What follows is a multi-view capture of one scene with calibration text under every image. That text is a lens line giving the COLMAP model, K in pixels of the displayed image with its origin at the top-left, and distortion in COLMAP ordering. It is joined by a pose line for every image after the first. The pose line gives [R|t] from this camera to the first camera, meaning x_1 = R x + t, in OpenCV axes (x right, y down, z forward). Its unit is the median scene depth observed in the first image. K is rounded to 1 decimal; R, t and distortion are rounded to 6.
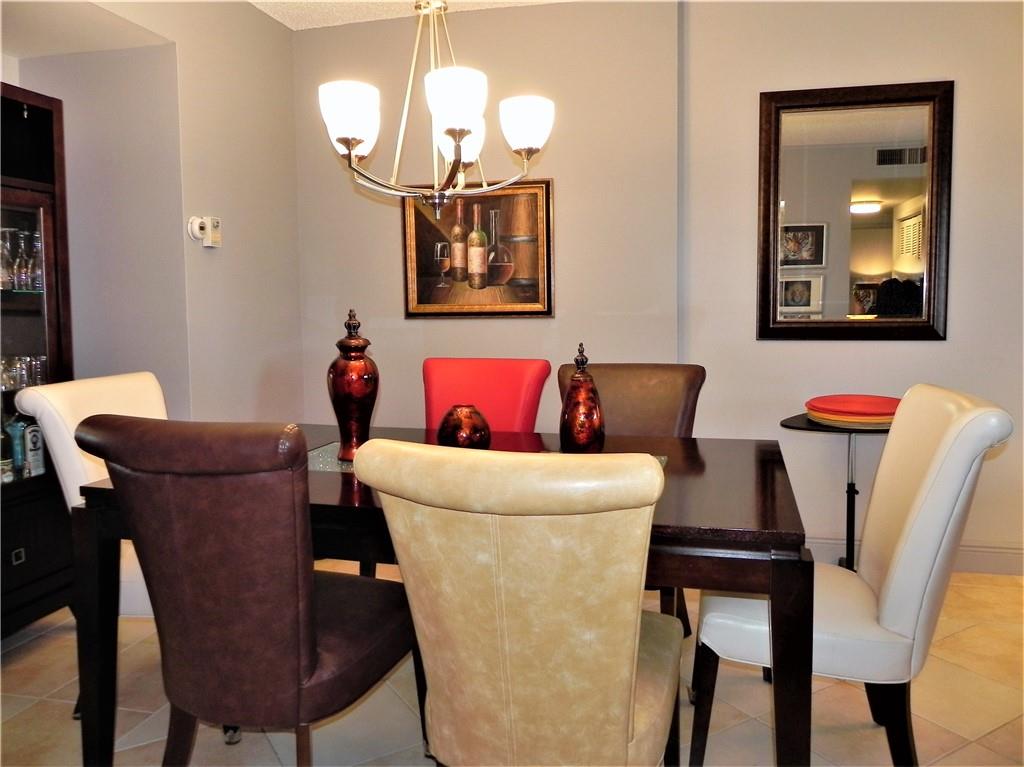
lens RADIAL K [[785.5, 0, 510.6], [0, 785.5, 383.9], [0, 0, 1]] dist [-0.016742, 0.007758]
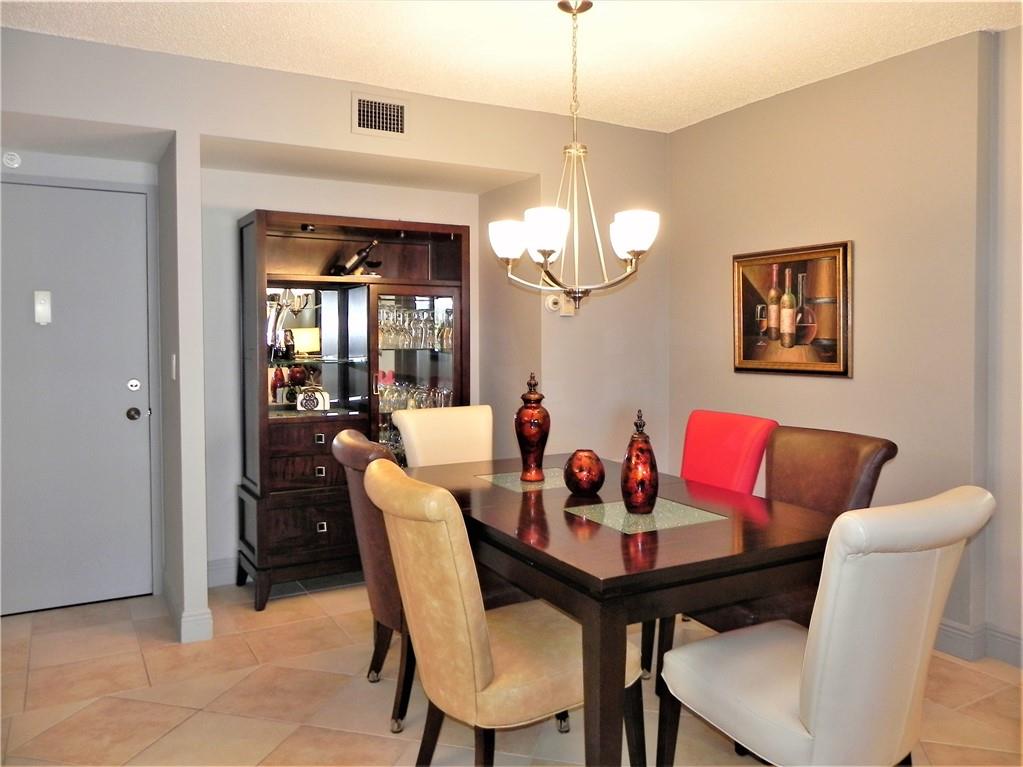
lens RADIAL K [[784.7, 0, 509.2], [0, 784.7, 368.4], [0, 0, 1]] dist [-0.016742, 0.007758]
pose [[0.684658, 0.039859, -0.727774, 0.478003], [-0.078907, 0.996688, -0.019645, -0.043772], [0.724581, 0.070877, 0.685535, 0.006937]]
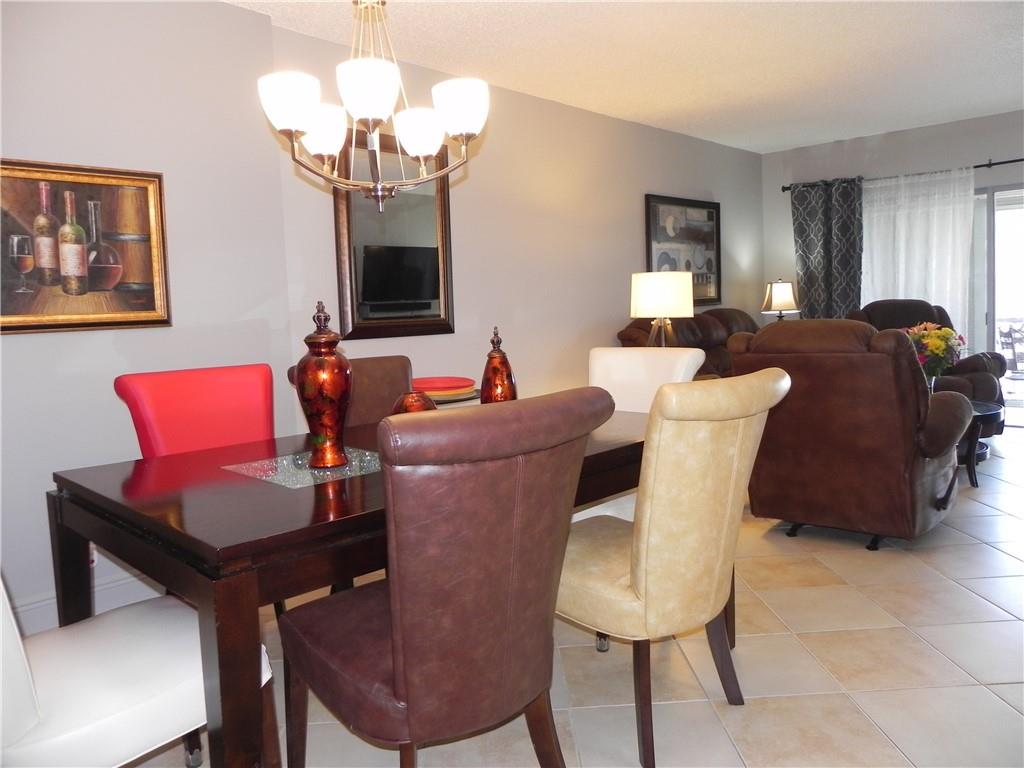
lens RADIAL K [[785.5, 0, 509.2], [0, 785.5, 367.2], [0, 0, 1]] dist [-0.016742, 0.007758]
pose [[0.499049, -0.072753, 0.863514, -0.531372], [0.122232, 0.992417, 0.012972, -0.002343], [-0.857910, 0.099075, 0.504157, 0.216577]]
